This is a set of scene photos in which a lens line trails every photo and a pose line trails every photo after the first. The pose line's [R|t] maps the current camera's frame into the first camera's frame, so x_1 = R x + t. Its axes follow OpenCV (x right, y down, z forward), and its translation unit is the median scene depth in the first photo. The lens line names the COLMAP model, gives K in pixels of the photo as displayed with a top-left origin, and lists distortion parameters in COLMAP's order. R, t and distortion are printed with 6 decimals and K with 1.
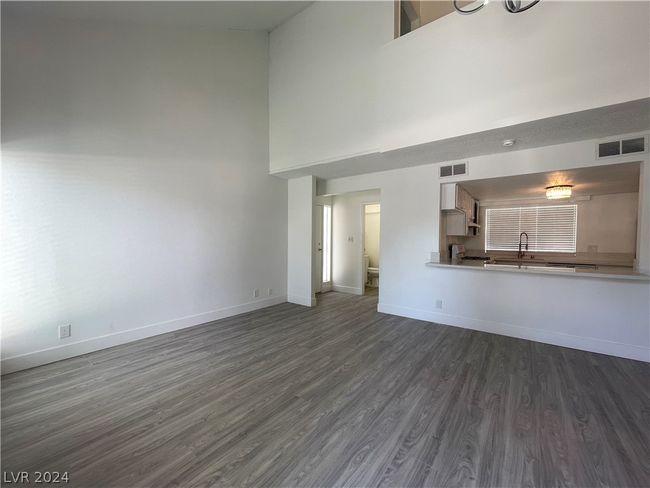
lens RADIAL K [[263.4, 0, 325.0], [0, 263.4, 247.1], [0, 0, 1]] dist [-0.002131, 0.000542]
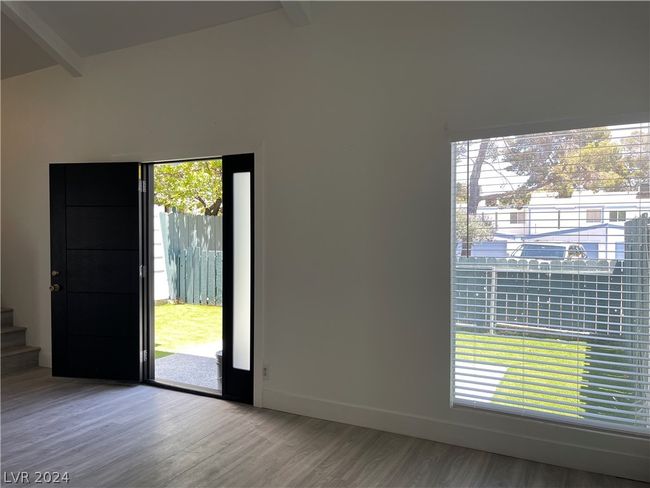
lens RADIAL K [[491.3, 0, 326.6], [0, 491.3, 245.5], [0, 0, 1]] dist [0.071633, -0.094708]
pose [[-0.987056, -0.002797, -0.160353, -0.179920], [-0.010755, 0.998752, 0.048778, -0.071925], [0.160016, 0.049871, -0.985854, 1.166048]]
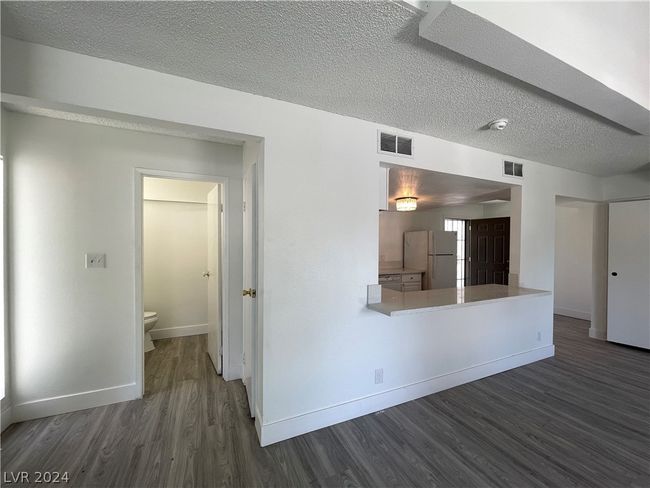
lens RADIAL K [[263.4, 0, 325.0], [0, 263.4, 247.1], [0, 0, 1]] dist [-0.002131, 0.000542]
pose [[0.477532, -0.015241, 0.878482, -0.115072], [0.023508, 0.999713, 0.004566, -0.065162], [-0.878300, 0.018471, 0.477753, 0.839049]]
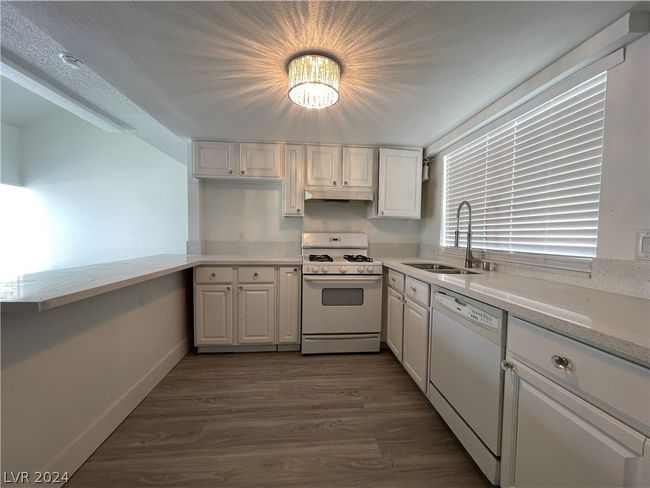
lens RADIAL K [[263.4, 0, 325.0], [0, 263.4, 247.1], [0, 0, 1]] dist [-0.002131, 0.000542]
pose [[0.670883, 0.035510, -0.740712, 1.231691], [-0.025999, 0.999365, 0.024362, 0.010200], [0.741107, 0.002914, 0.671380, 0.800532]]
